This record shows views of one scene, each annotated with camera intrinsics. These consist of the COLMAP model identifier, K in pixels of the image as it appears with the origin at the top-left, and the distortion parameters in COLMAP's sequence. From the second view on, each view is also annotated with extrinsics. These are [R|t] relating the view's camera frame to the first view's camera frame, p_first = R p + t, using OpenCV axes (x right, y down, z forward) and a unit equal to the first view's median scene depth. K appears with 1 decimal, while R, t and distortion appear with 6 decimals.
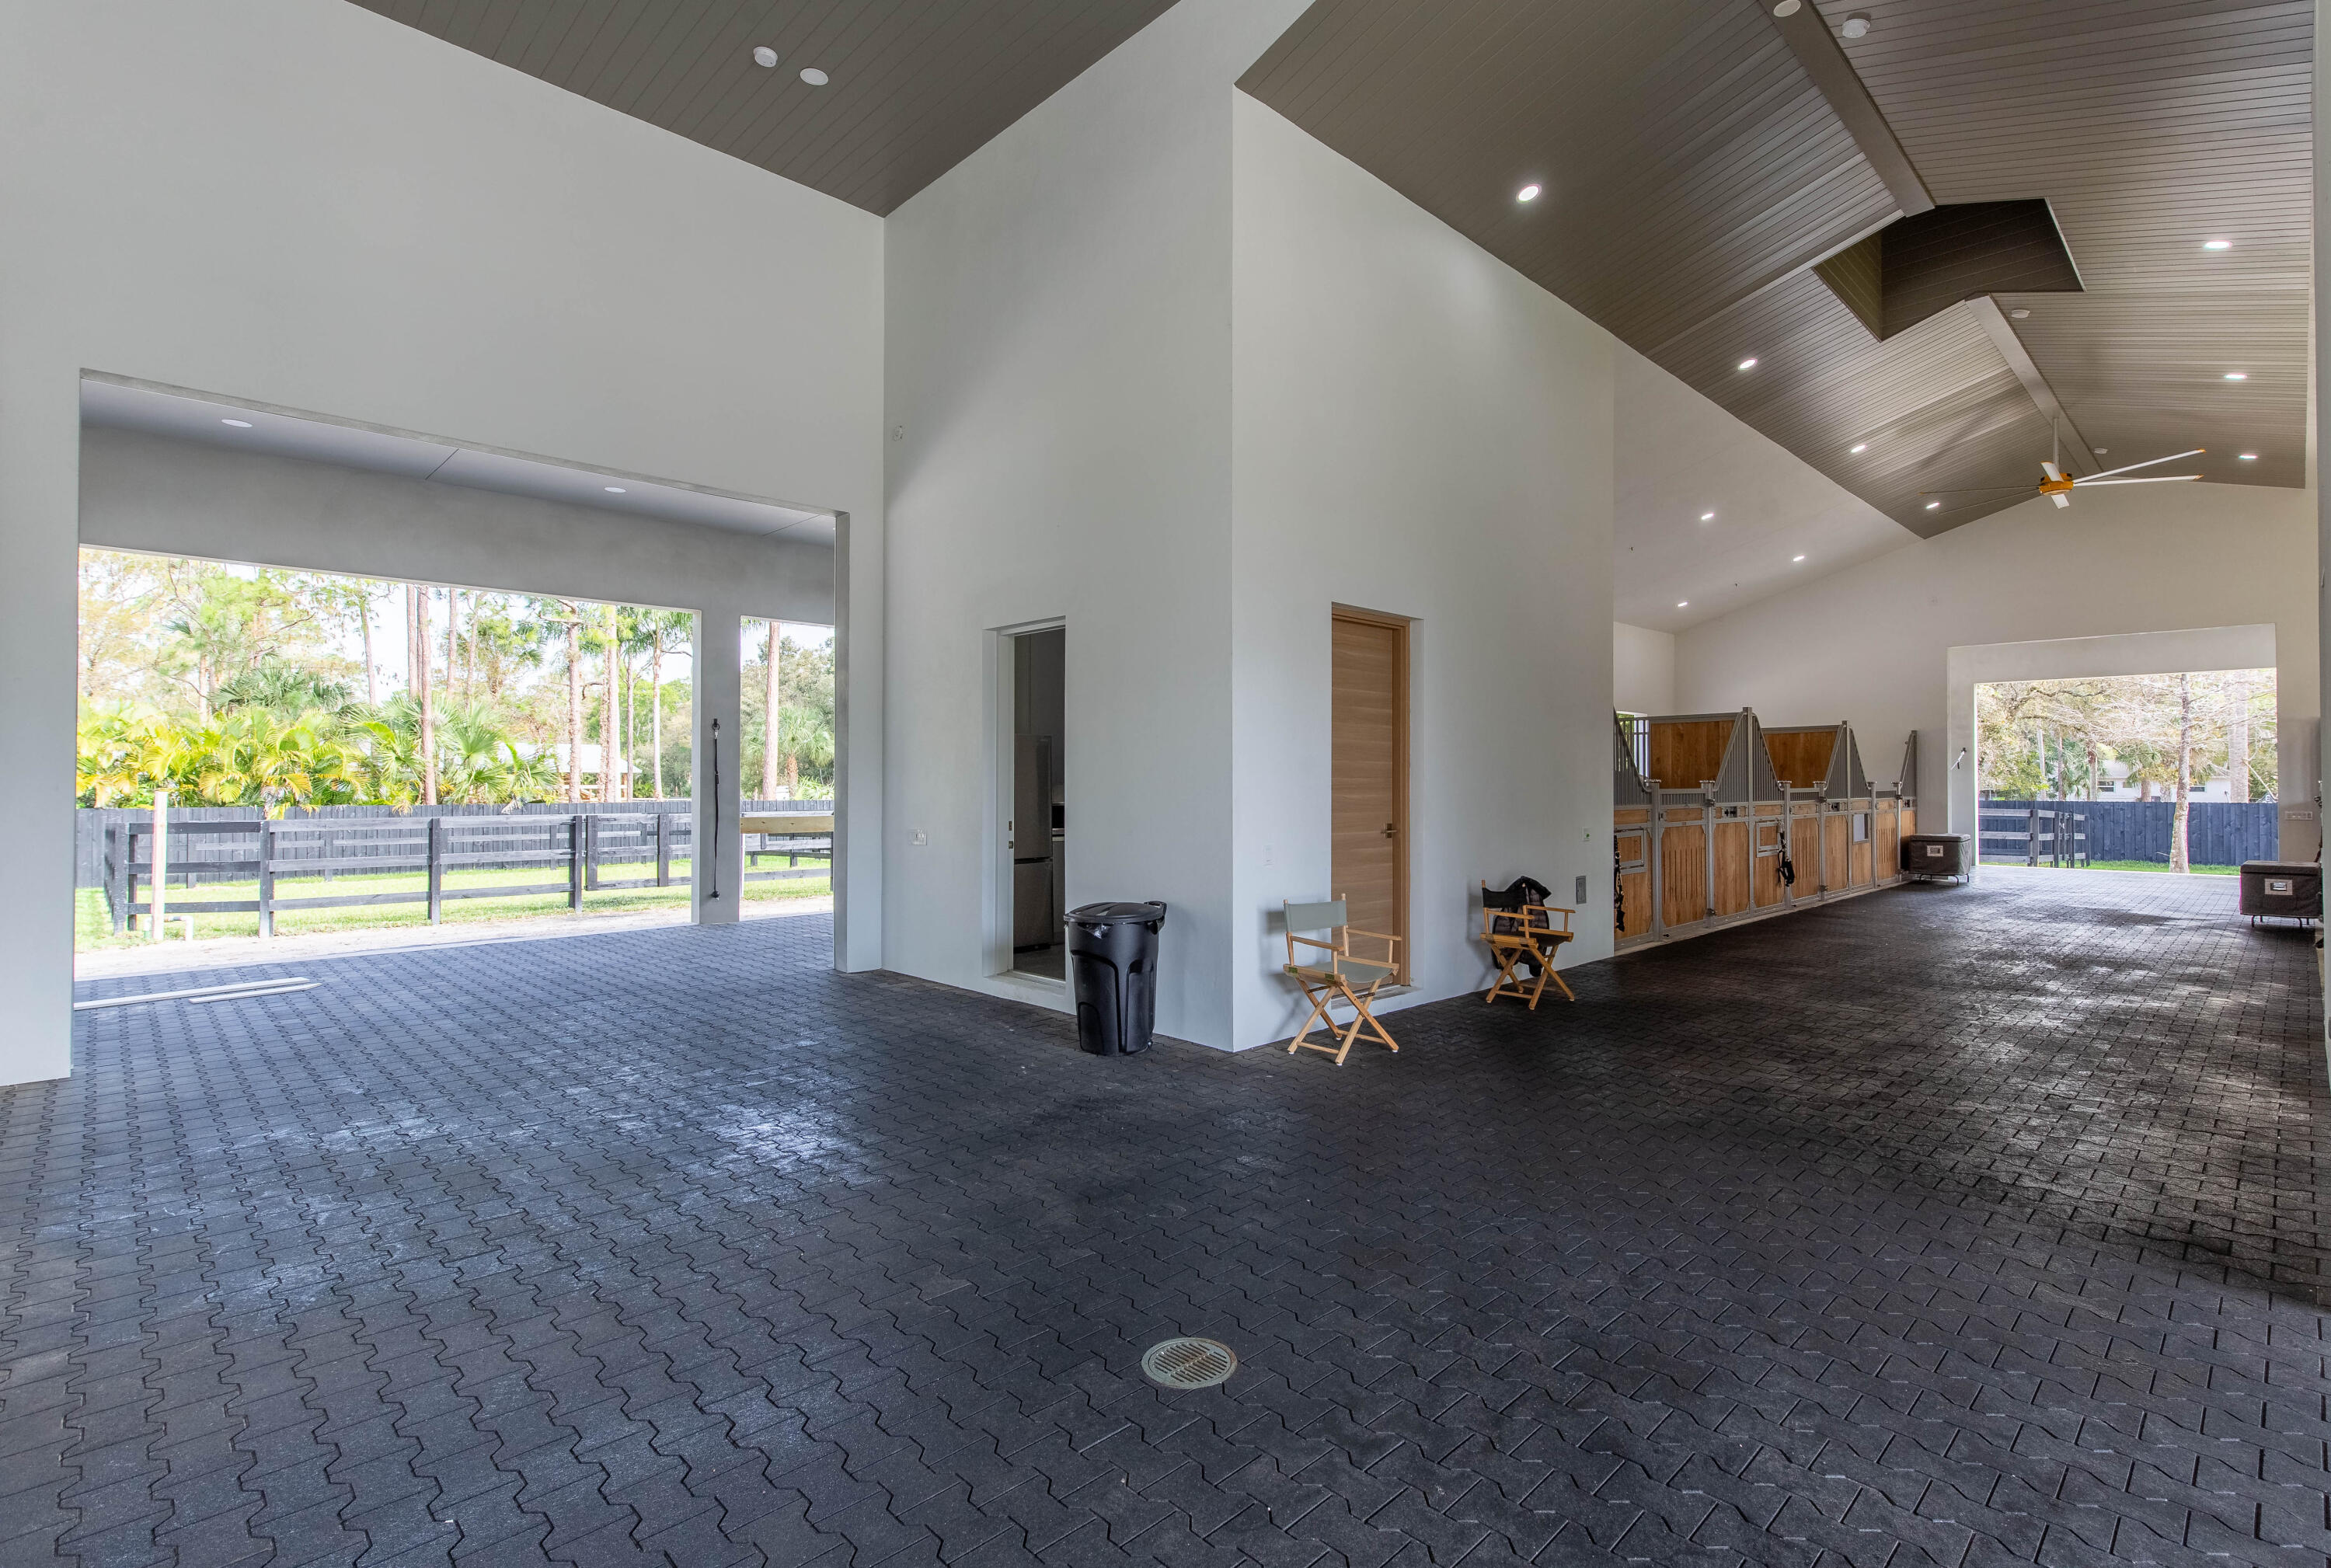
lens RADIAL K [[1082.8, 0, 1165.5], [0, 1082.8, 784.0], [0, 0, 1]] dist [-0.001372, -0.000196]
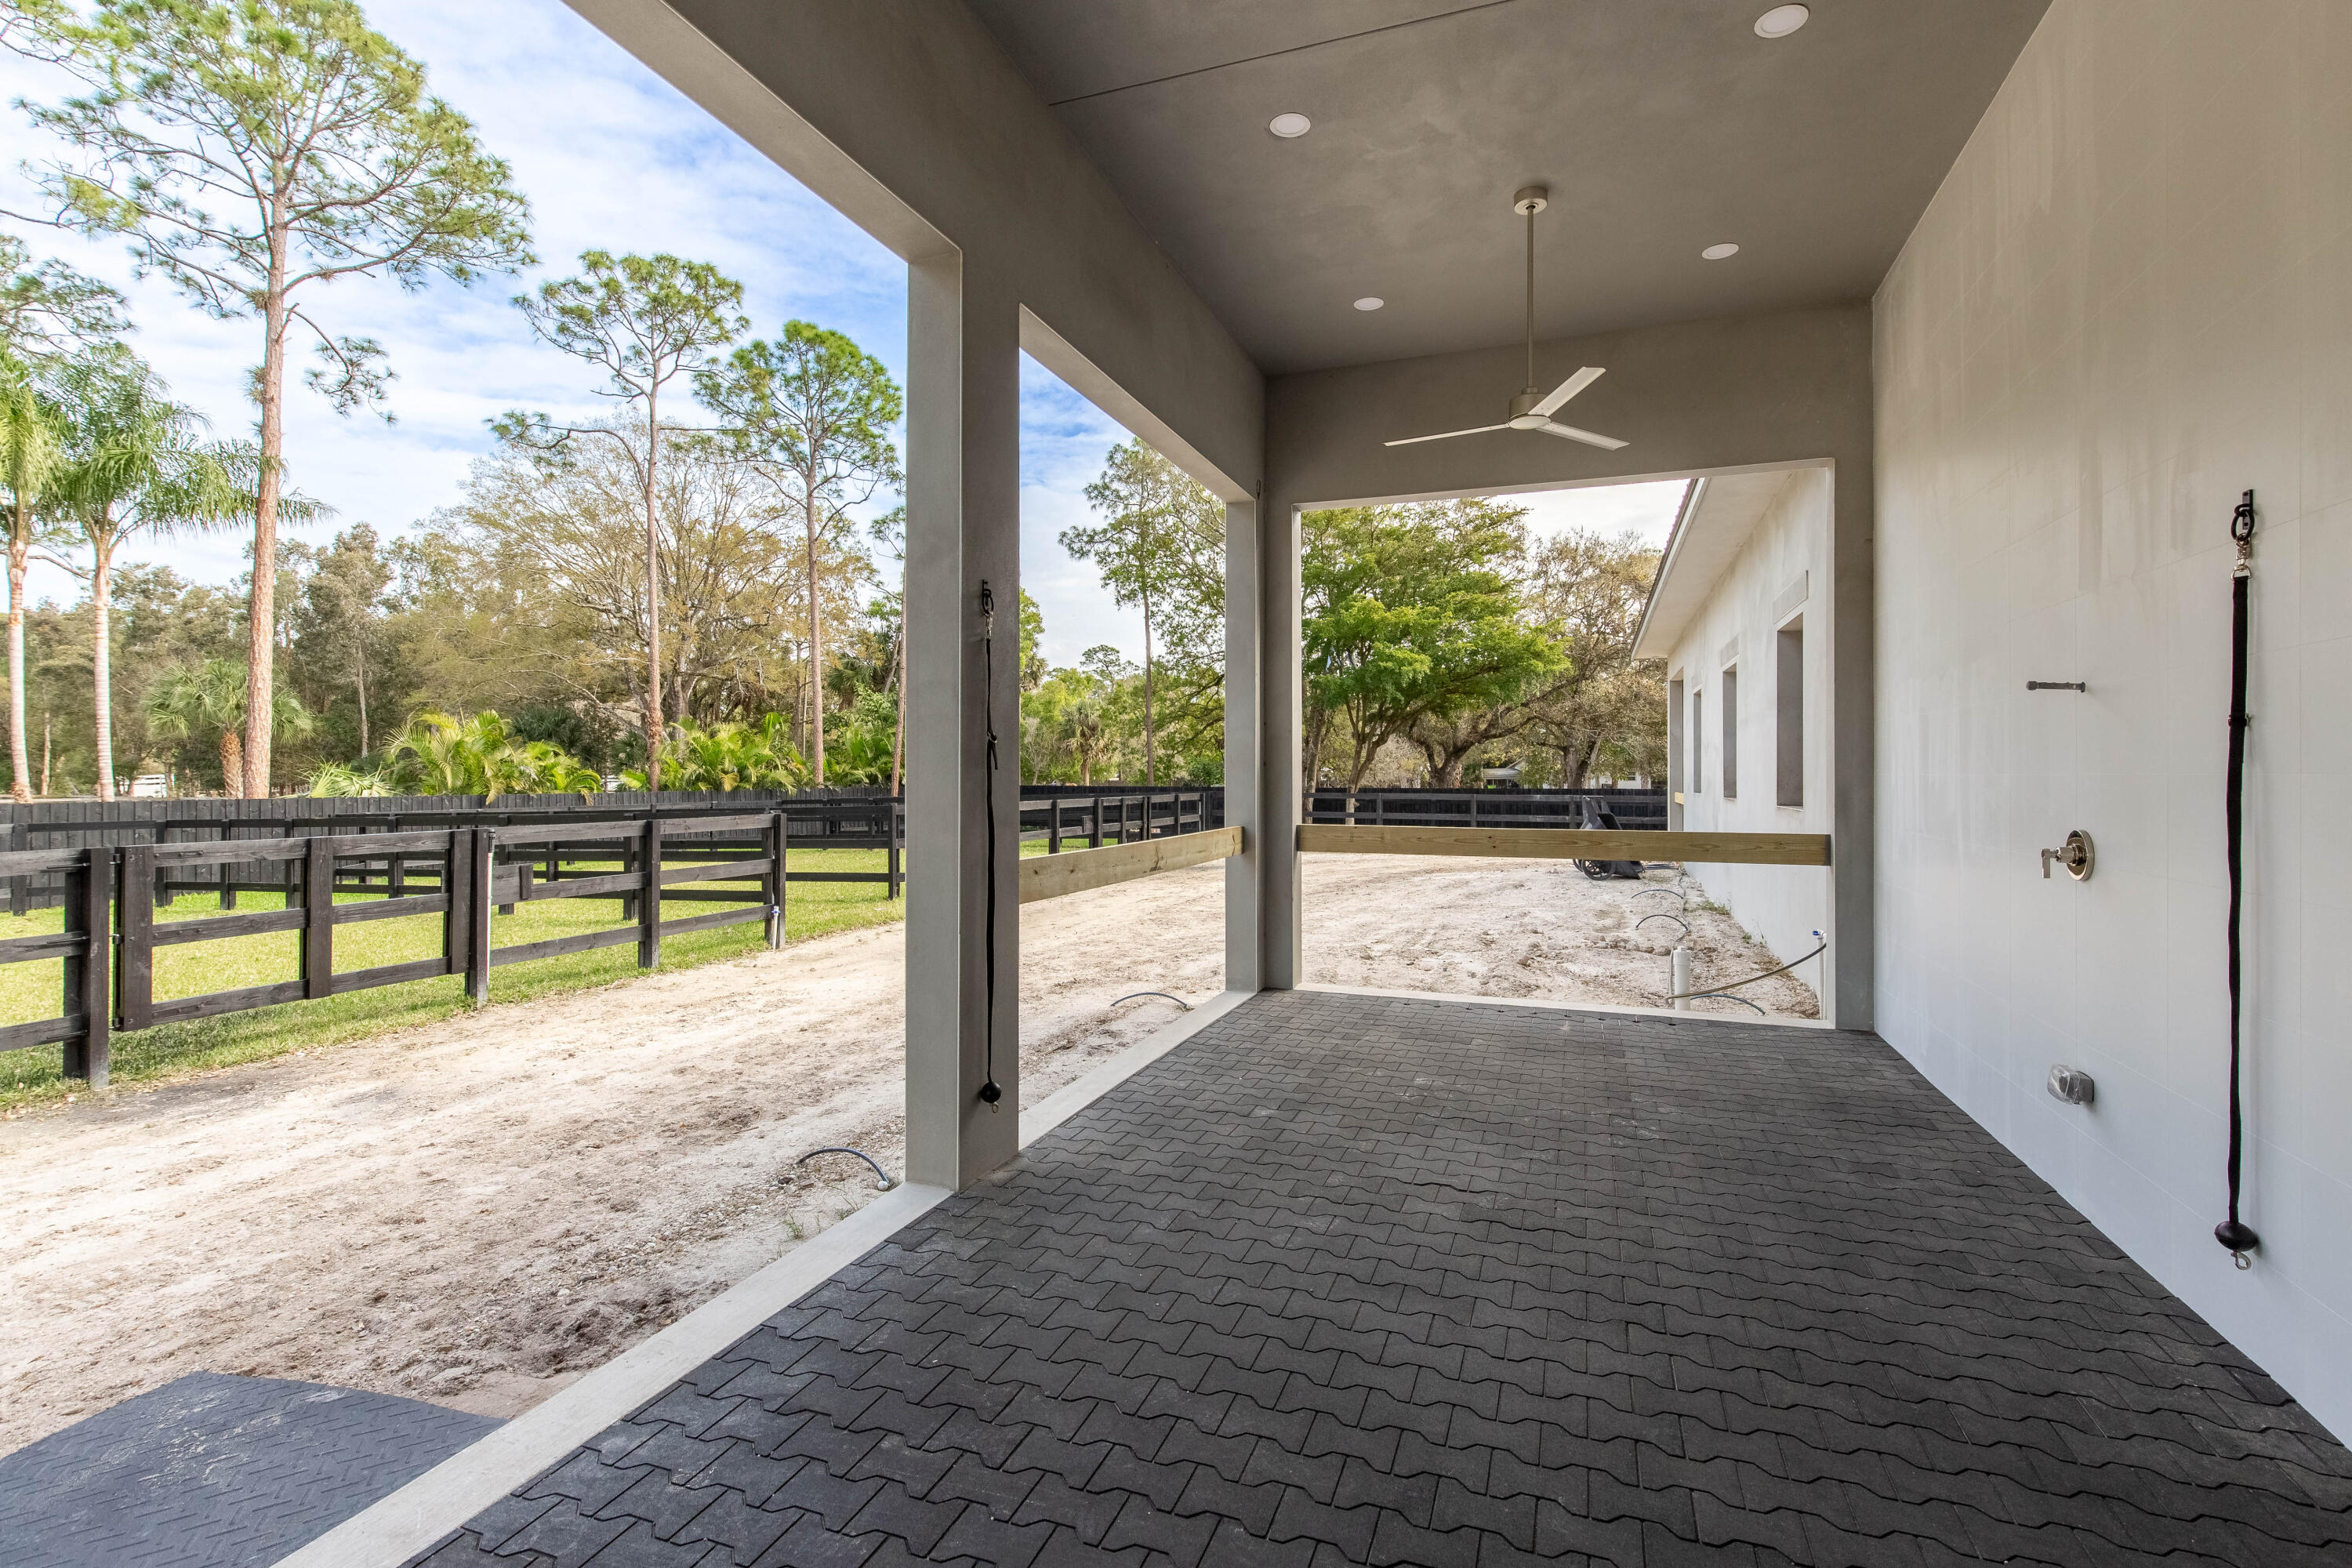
lens RADIAL K [[1057.2, 0, 1177.8], [0, 1057.2, 770.9], [0, 0, 1]] dist [0.000176, 0.000531]
pose [[0.897530, 0.002983, 0.440943, -0.144411], [-0.001287, 0.999991, -0.004144, 0.000561], [-0.440951, 0.003152, 0.897526, 0.189657]]
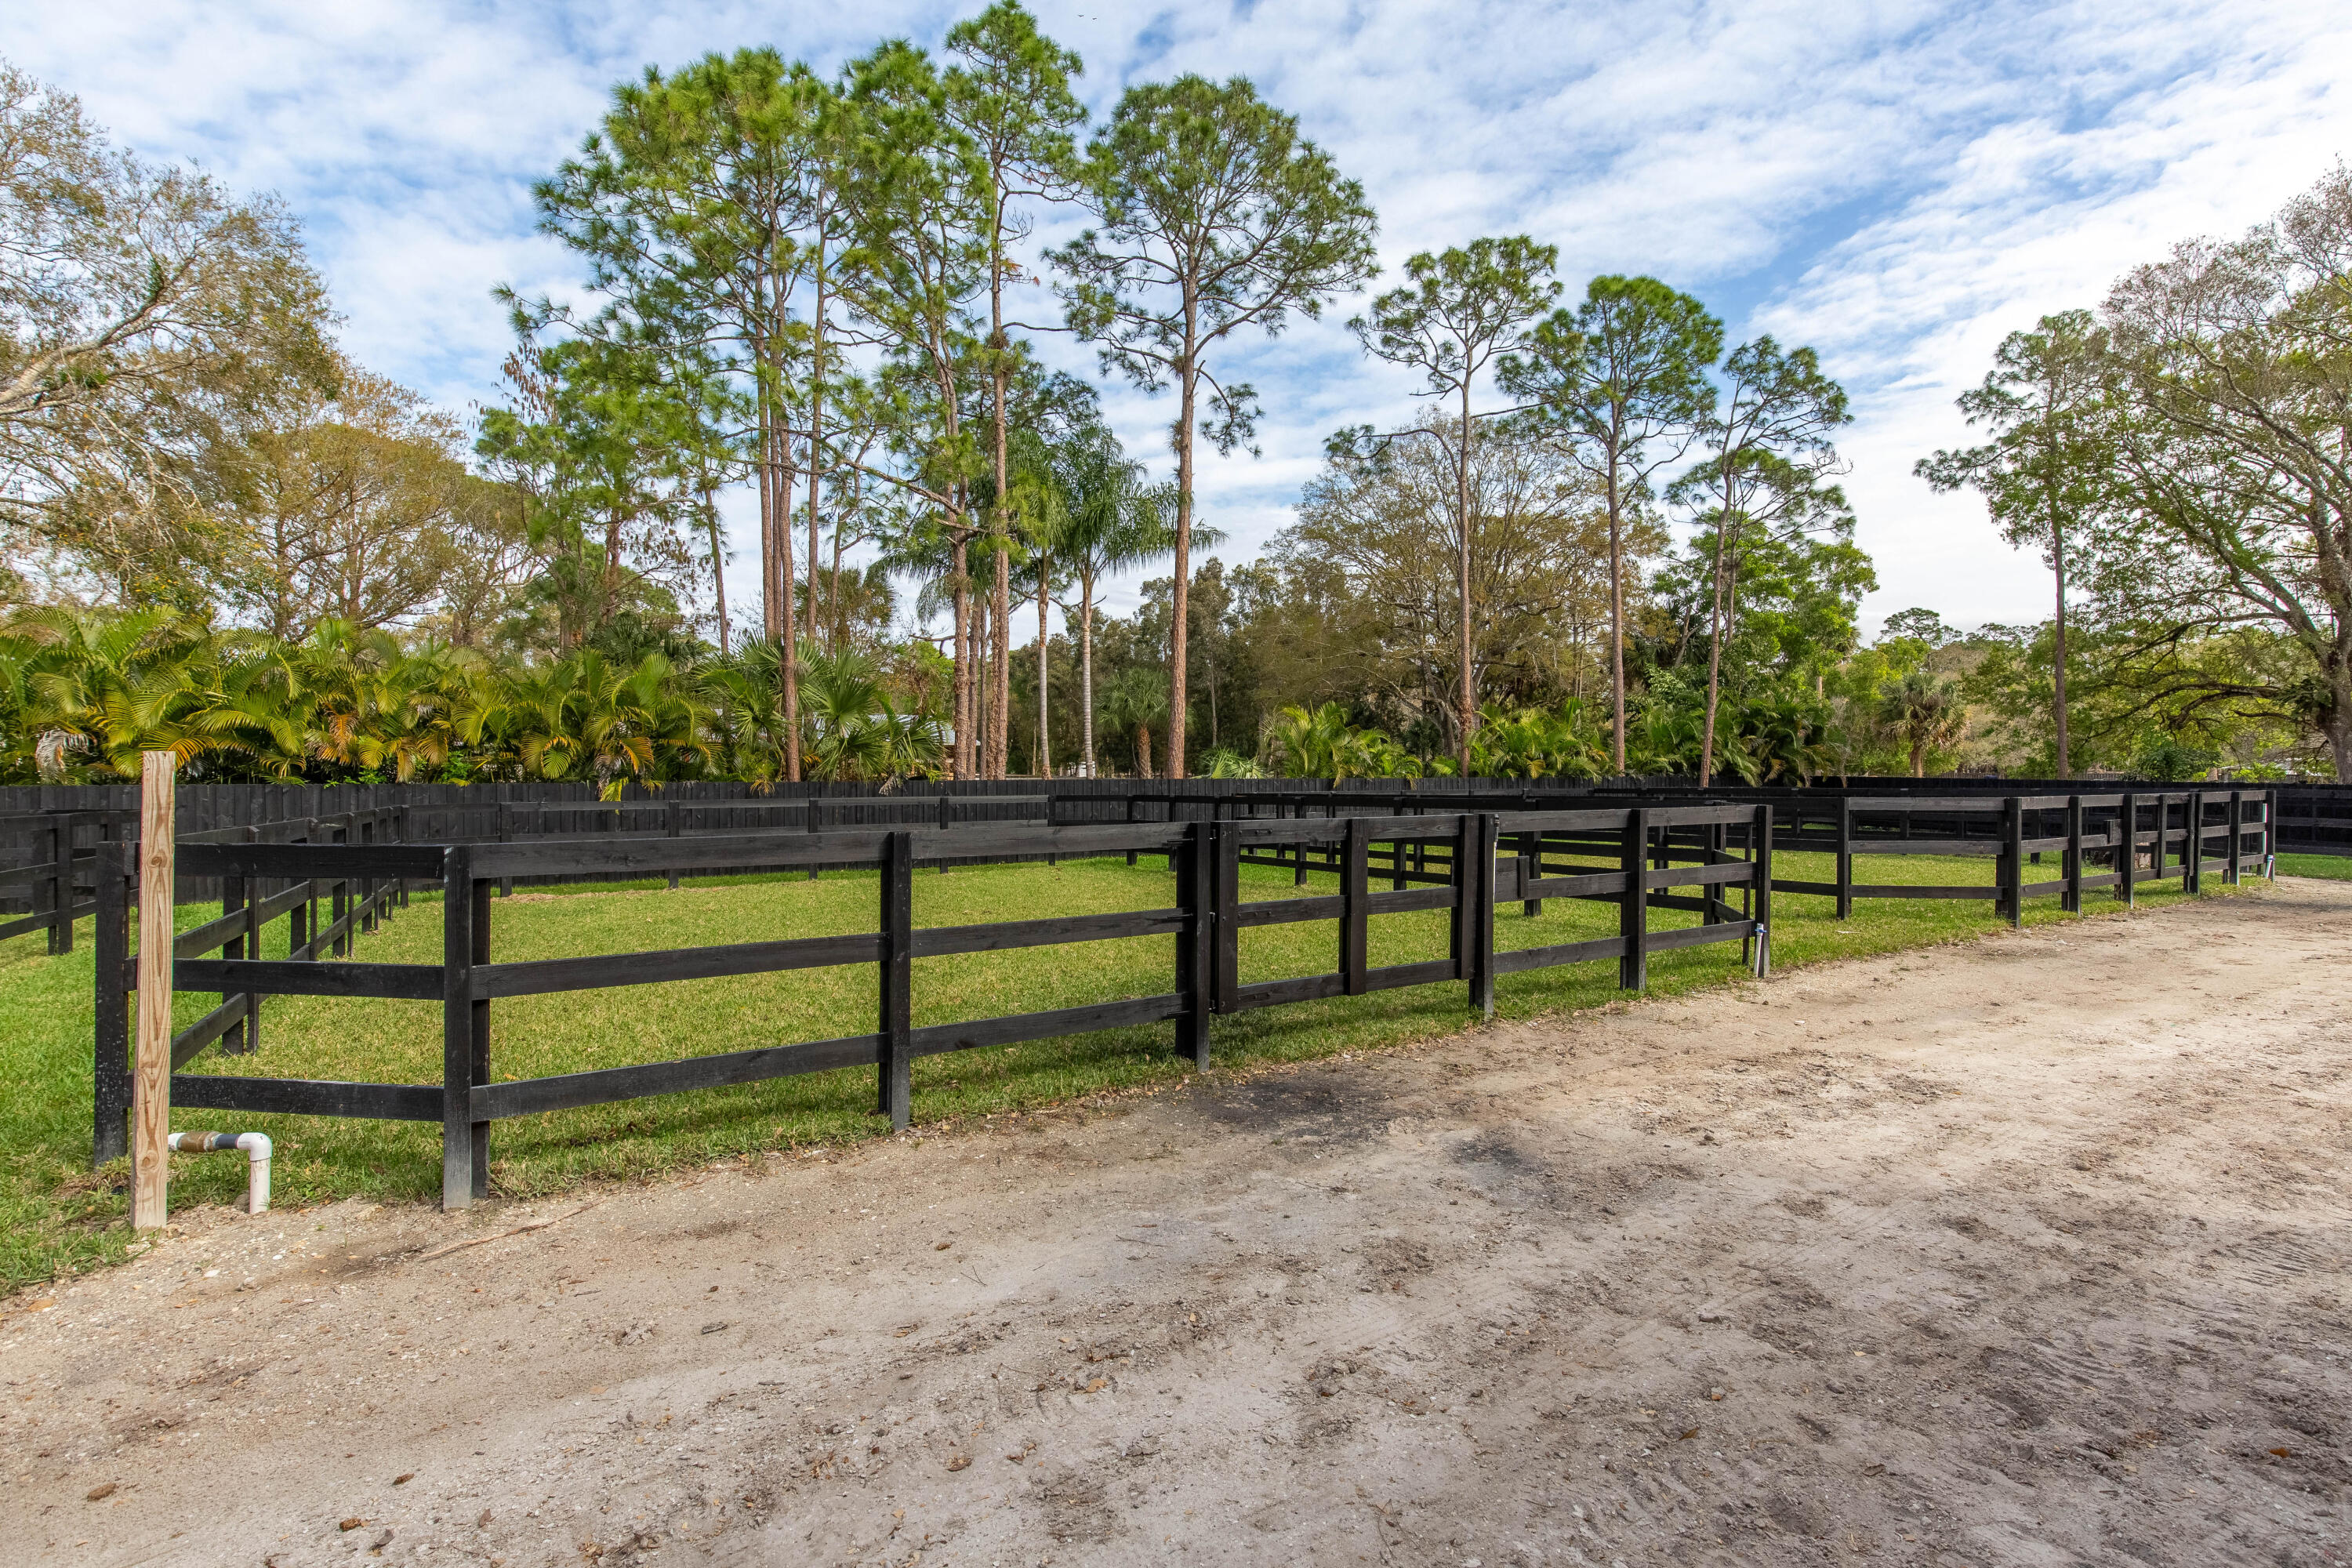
lens RADIAL K [[1057.2, 0, 1177.8], [0, 1057.2, 770.9], [0, 0, 1]] dist [0.000176, 0.000531]
pose [[0.975047, 0.007840, -0.221860, -0.189907], [-0.006098, 0.999945, 0.008533, 0.002982], [0.221915, -0.006967, 0.975041, 0.254787]]
